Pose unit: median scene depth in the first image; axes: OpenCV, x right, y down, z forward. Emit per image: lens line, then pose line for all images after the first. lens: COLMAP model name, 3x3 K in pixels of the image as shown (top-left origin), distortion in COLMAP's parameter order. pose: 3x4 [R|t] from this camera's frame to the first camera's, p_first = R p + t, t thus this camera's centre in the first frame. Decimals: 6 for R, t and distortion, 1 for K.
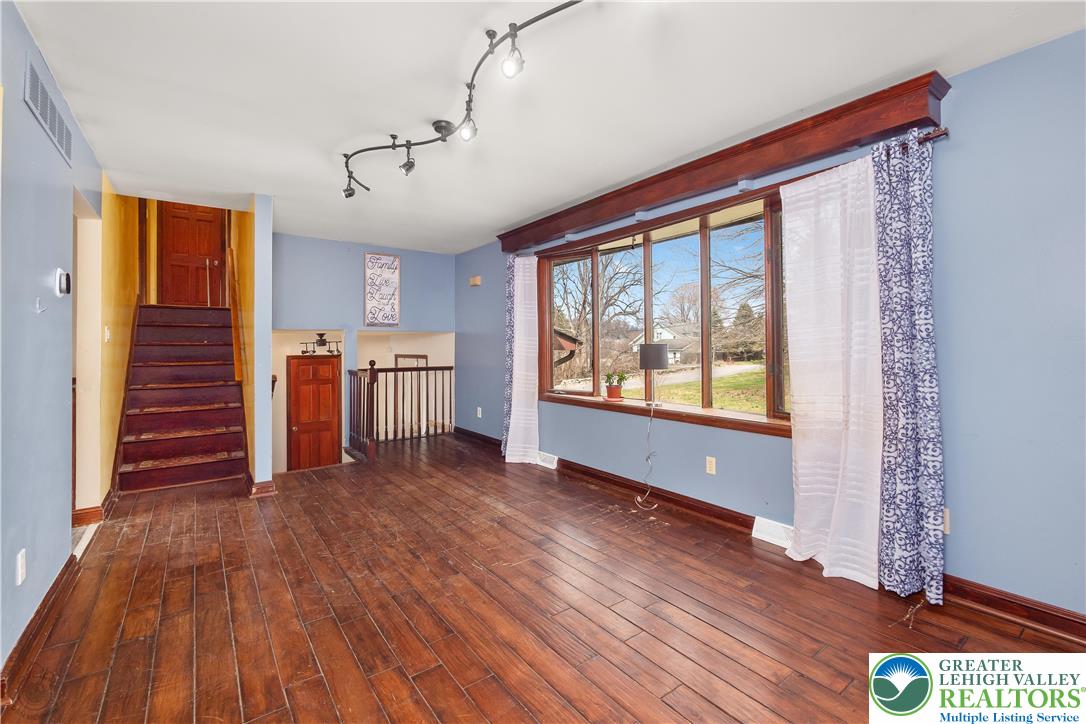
lens RADIAL K [[461.5, 0, 541.2], [0, 461.5, 352.9], [0, 0, 1]] dist [-0.008546, -0.000152]
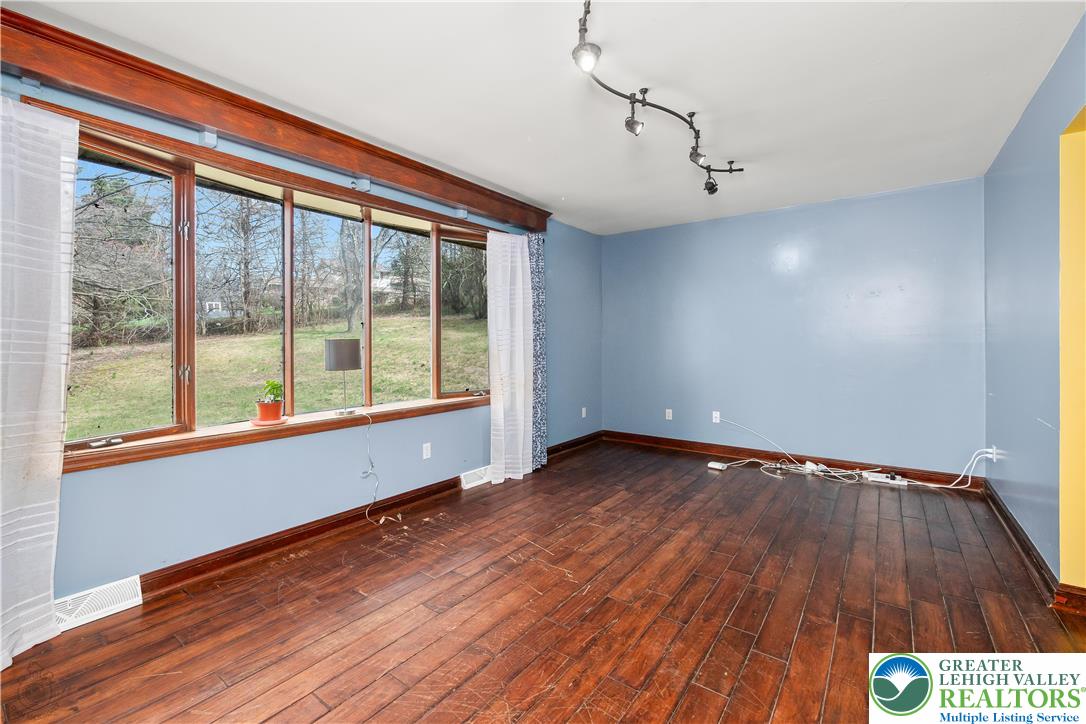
lens RADIAL K [[461.5, 0, 541.8], [0, 461.5, 341.3], [0, 0, 1]] dist [-0.008546, -0.000152]
pose [[-0.284959, 0.007133, 0.958513, -0.854302], [0.017538, 0.999844, -0.002227, -0.007125], [-0.958379, 0.016175, -0.285039, 1.181174]]
